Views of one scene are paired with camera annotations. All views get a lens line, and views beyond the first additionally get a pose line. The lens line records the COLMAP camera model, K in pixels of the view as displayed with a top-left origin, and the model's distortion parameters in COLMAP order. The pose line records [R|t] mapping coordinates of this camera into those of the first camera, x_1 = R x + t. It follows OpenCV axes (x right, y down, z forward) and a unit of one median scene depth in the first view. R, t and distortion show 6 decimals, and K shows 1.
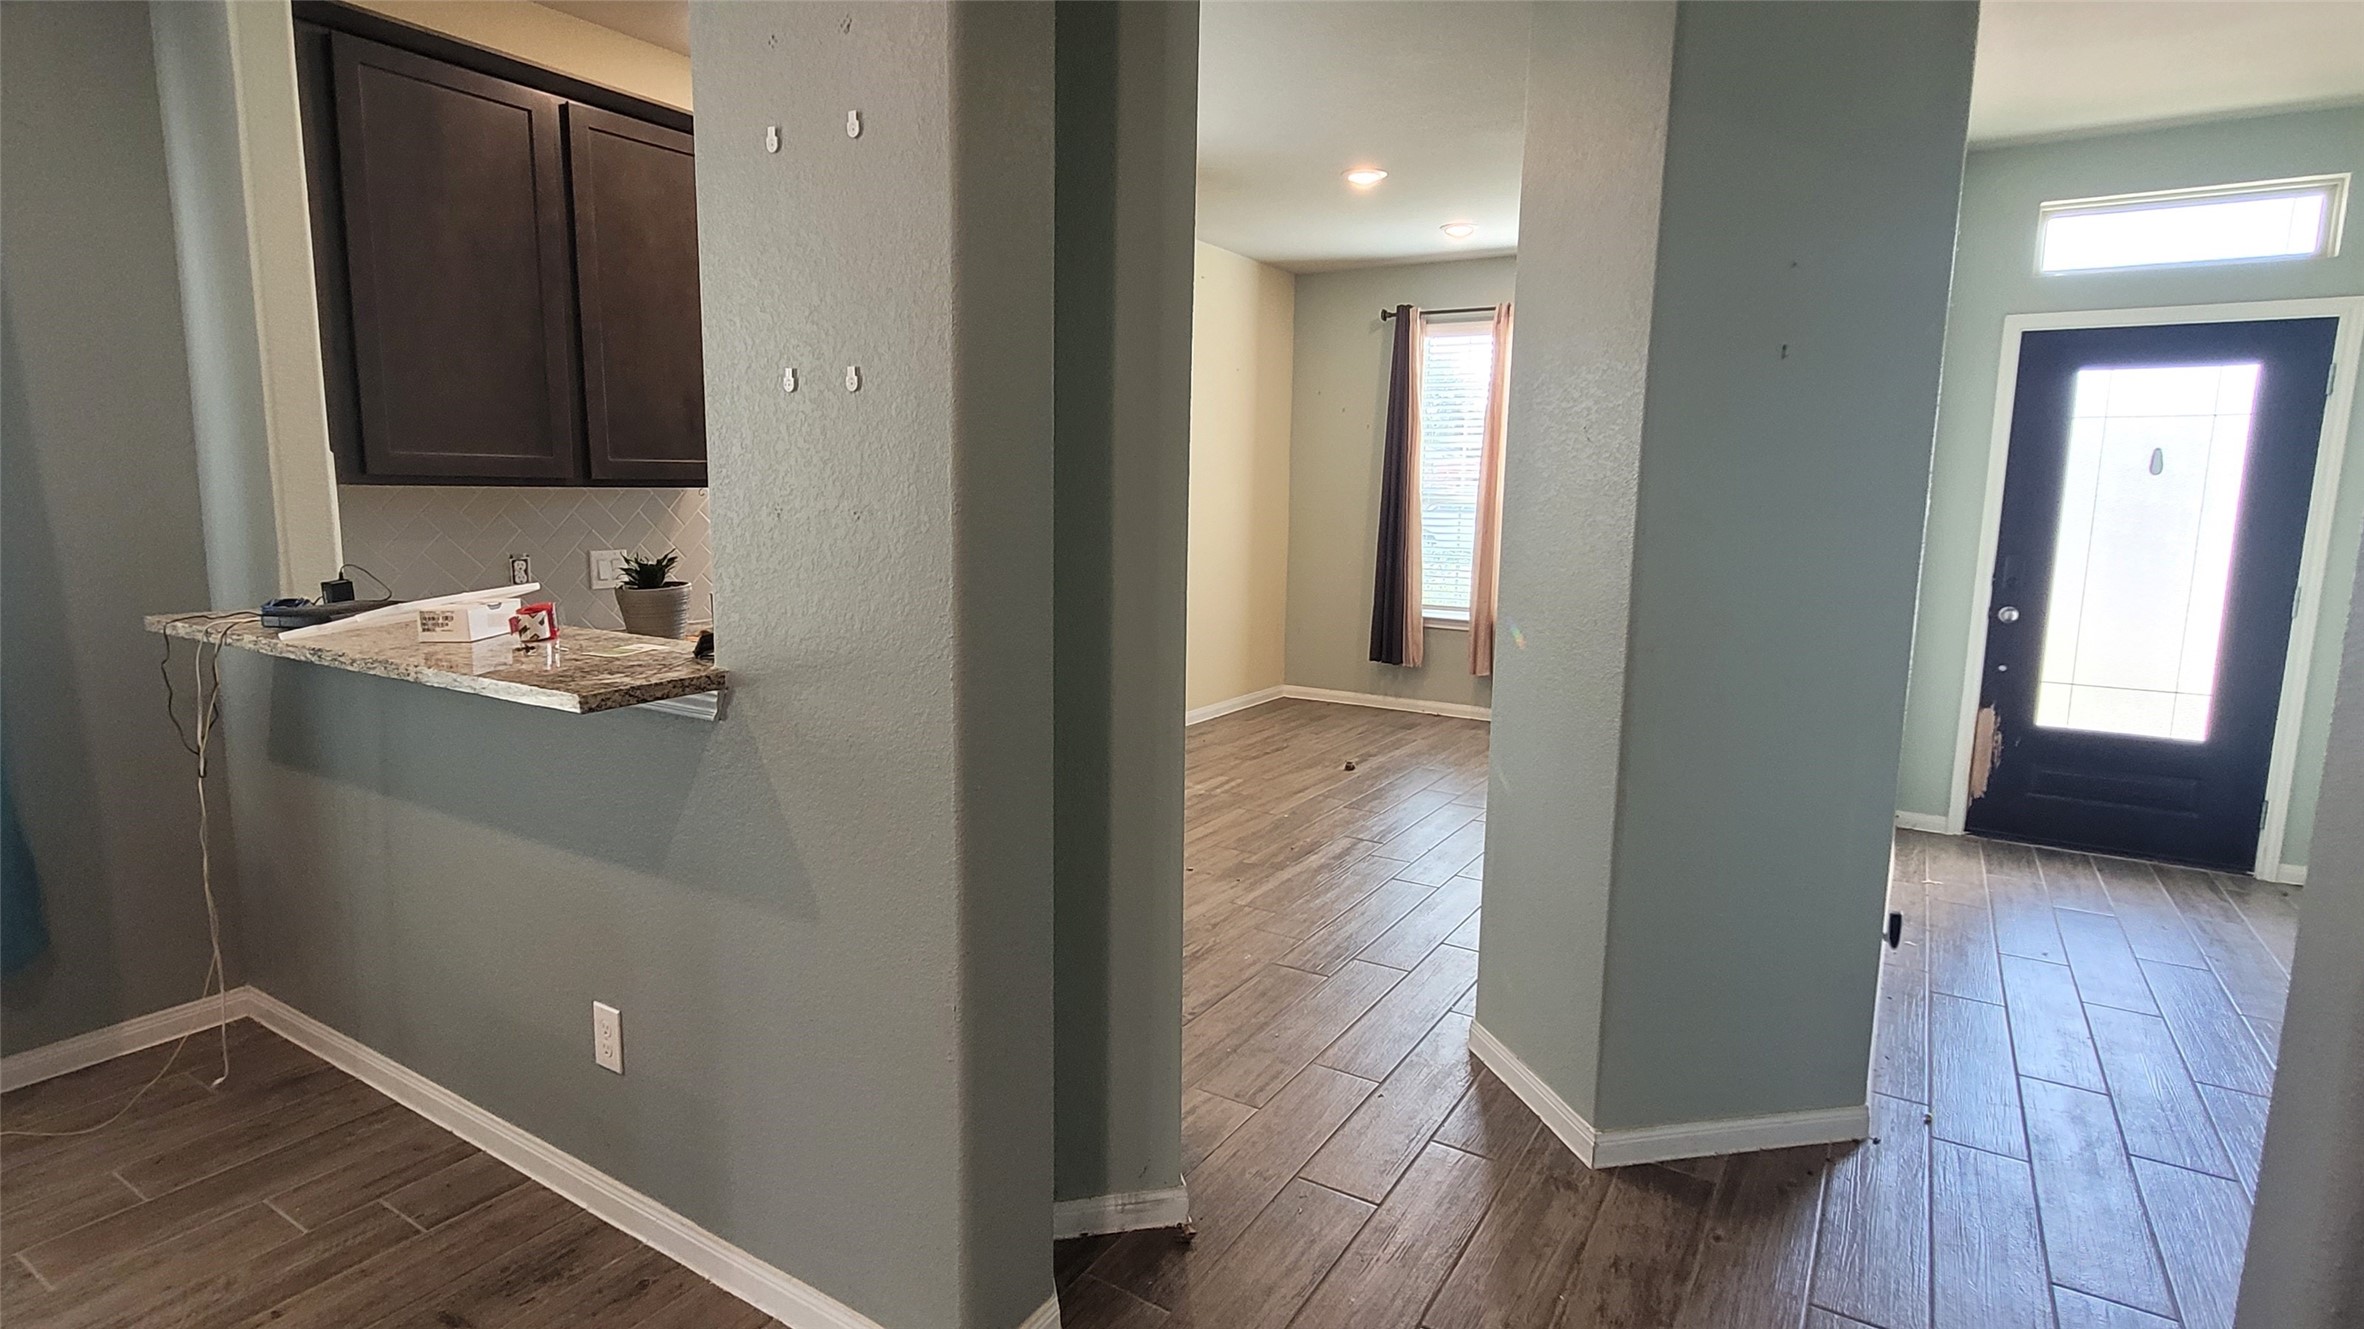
lens RADIAL K [[1171.9, 0, 1185.0], [0, 1171.9, 660.3], [0, 0, 1]] dist [0.001899, -0.001023]
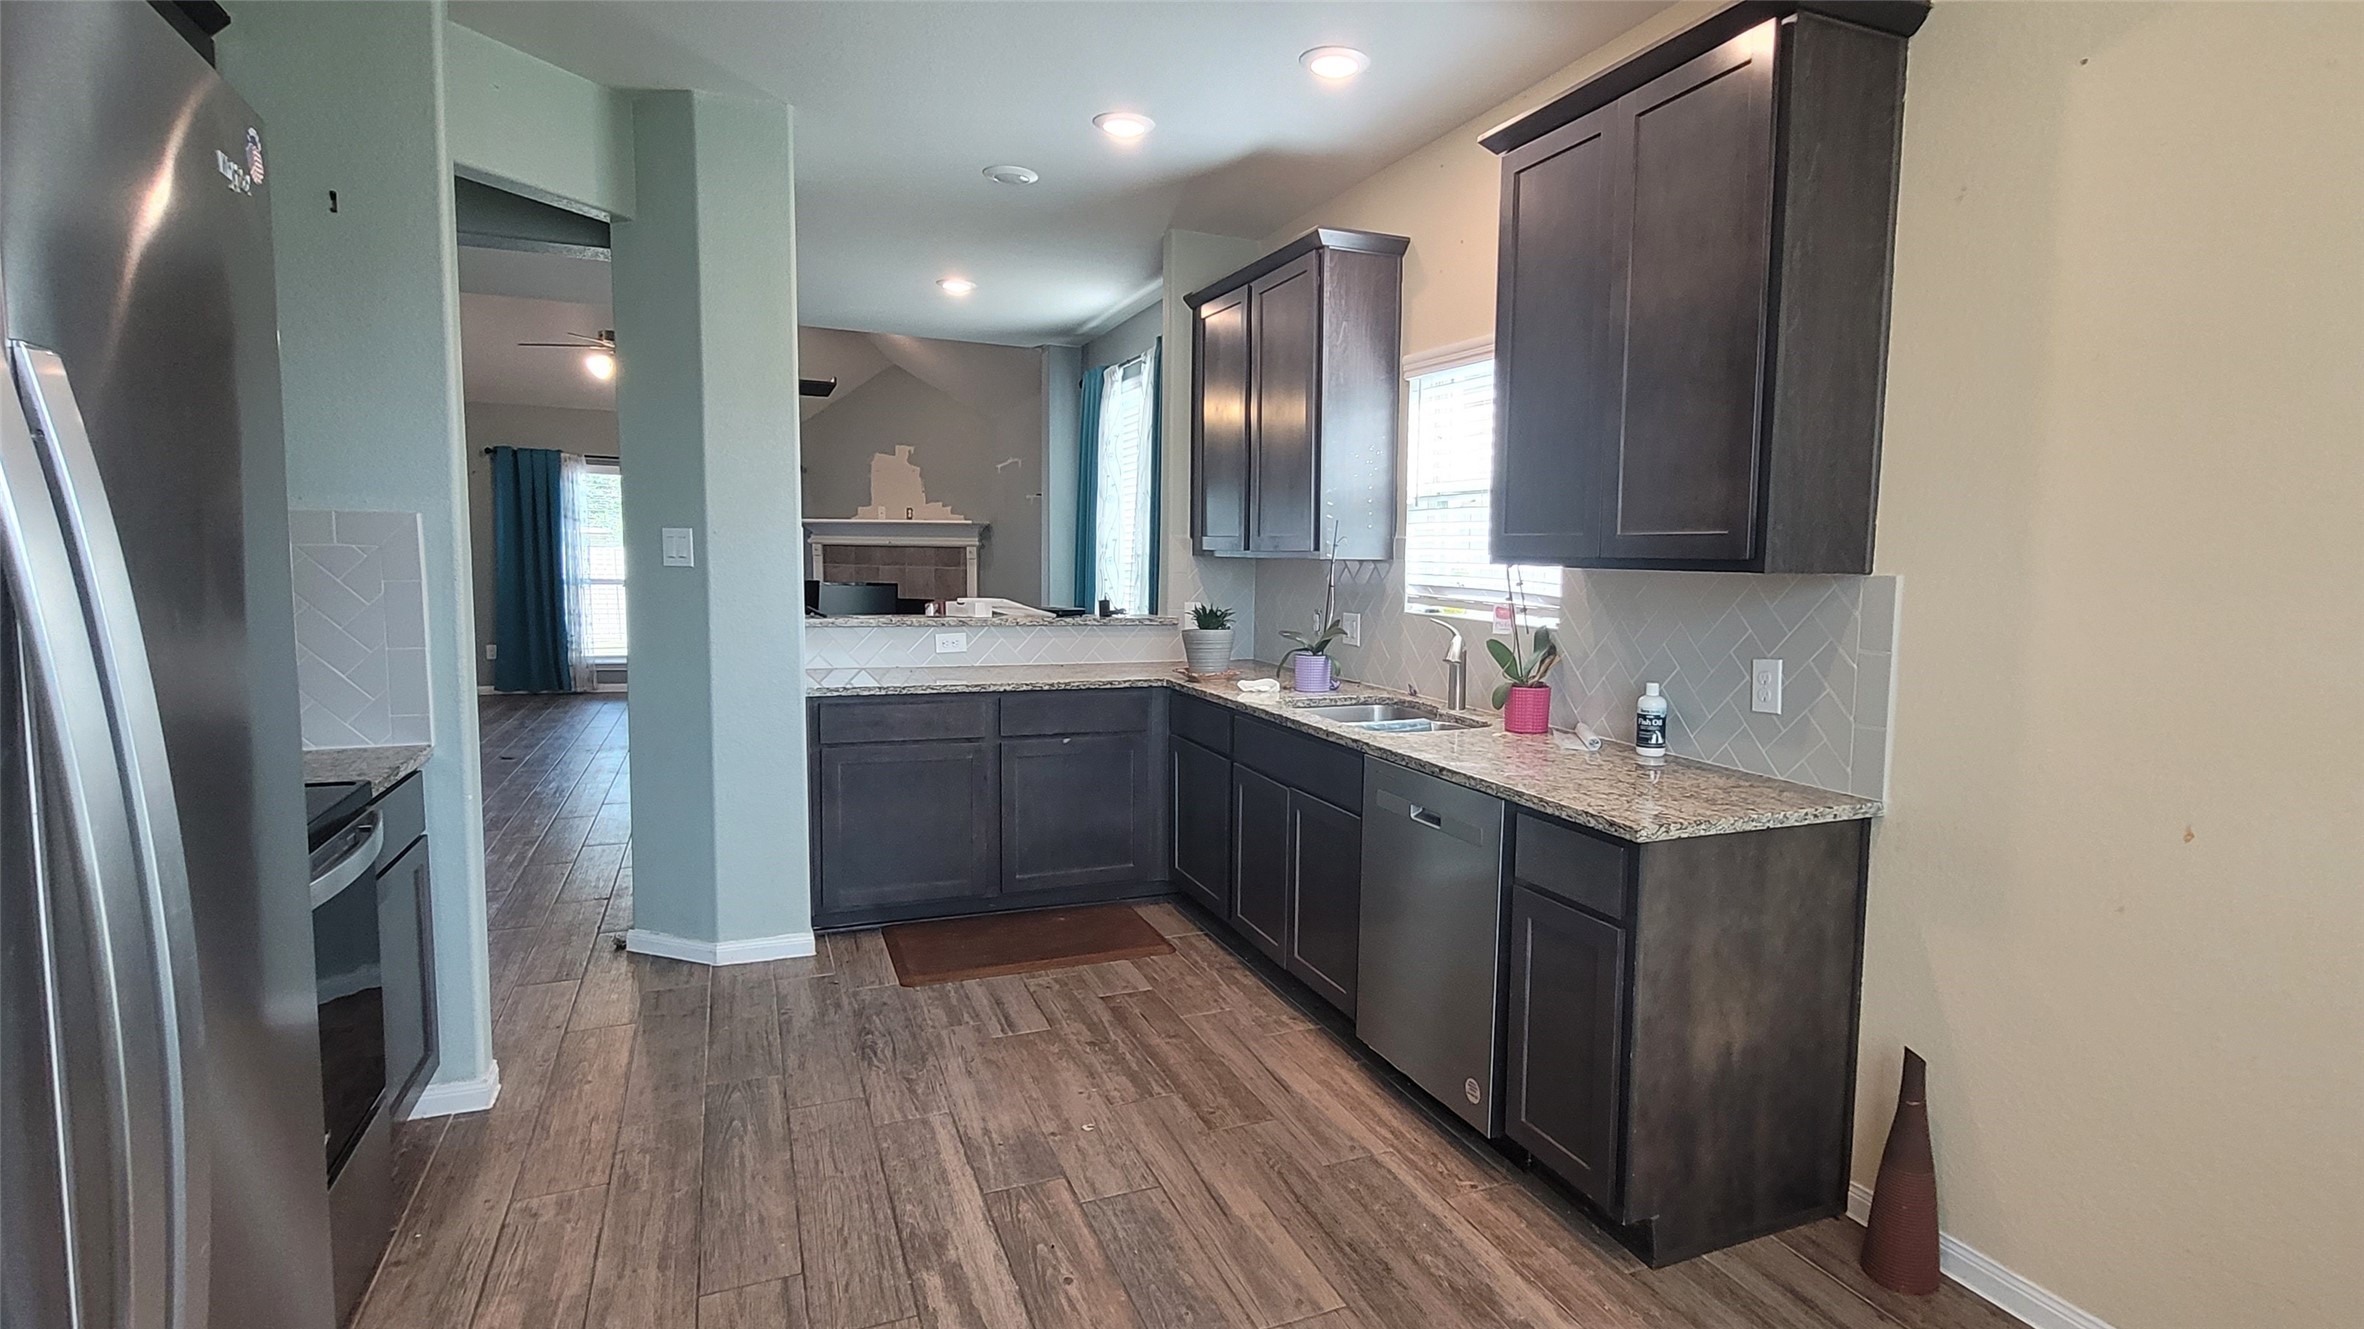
lens RADIAL K [[1171.9, 0, 1268.2], [0, 1171.9, 657.1], [0, 0, 1]] dist [0.001899, -0.001023]
pose [[-0.550267, 0.052105, -0.833361, 0.290341], [-0.146484, 0.976549, 0.157781, -0.118263], [0.822039, 0.208896, -0.529730, 0.831331]]
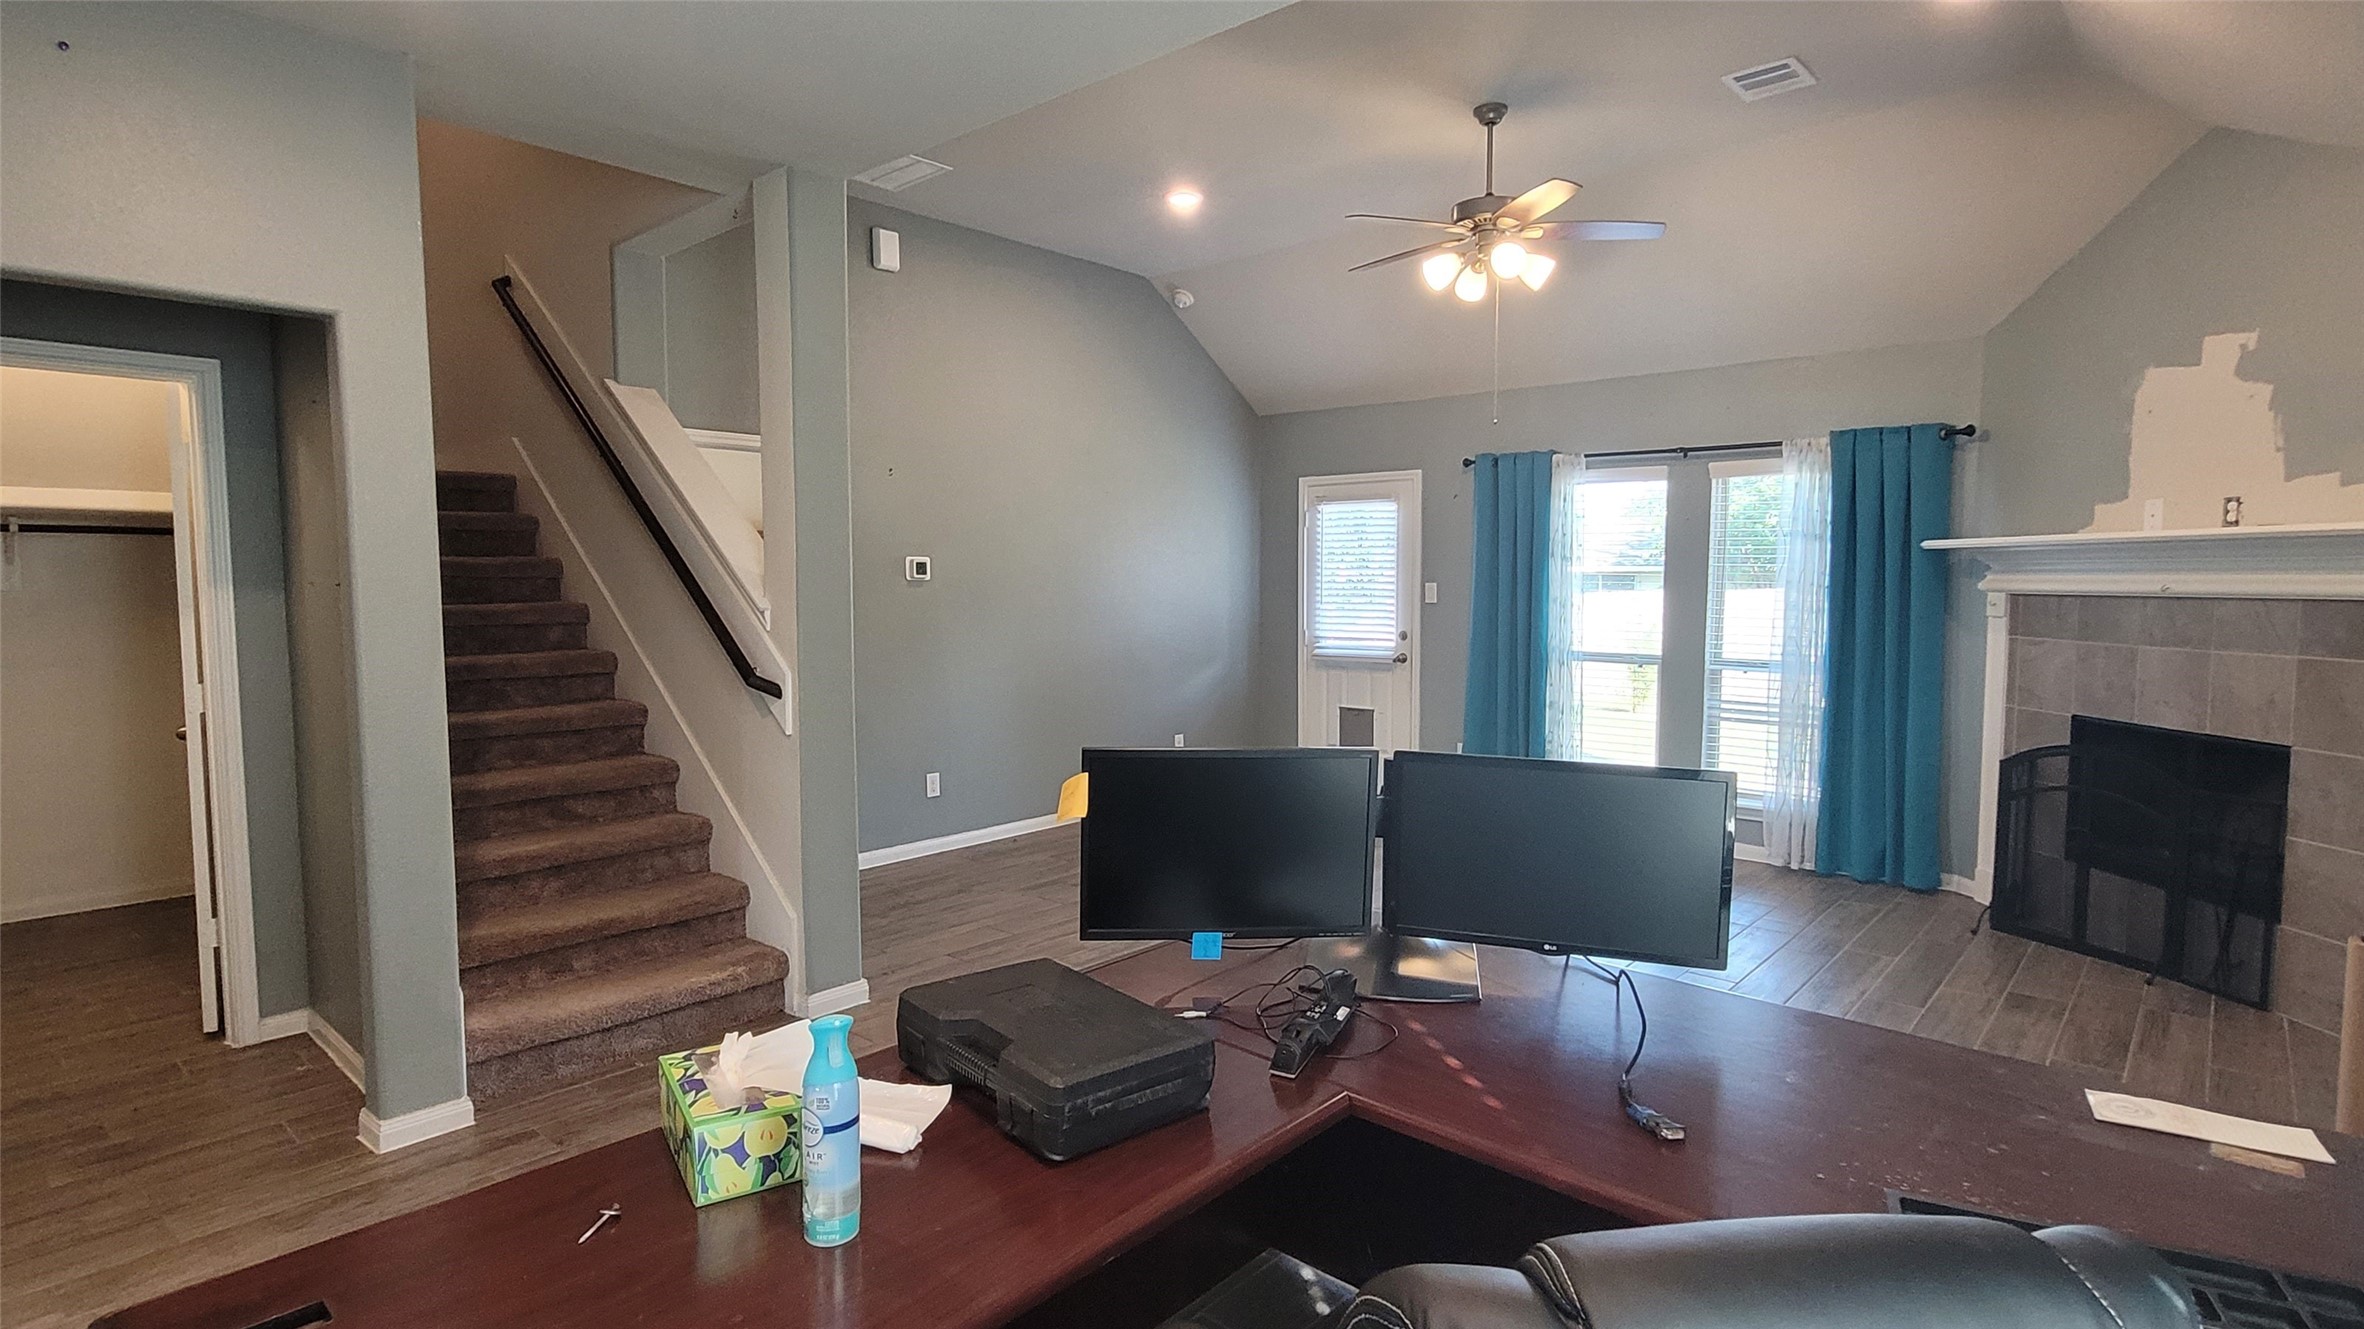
lens RADIAL K [[1171.9, 0, 1185.9], [0, 1171.9, 657.7], [0, 0, 1]] dist [0.001899, -0.001023]
pose [[-0.985160, -0.021332, 0.170310, -0.332419], [0.015766, 0.976804, 0.213552, -0.052116], [-0.170915, 0.213068, -0.961972, 0.254173]]
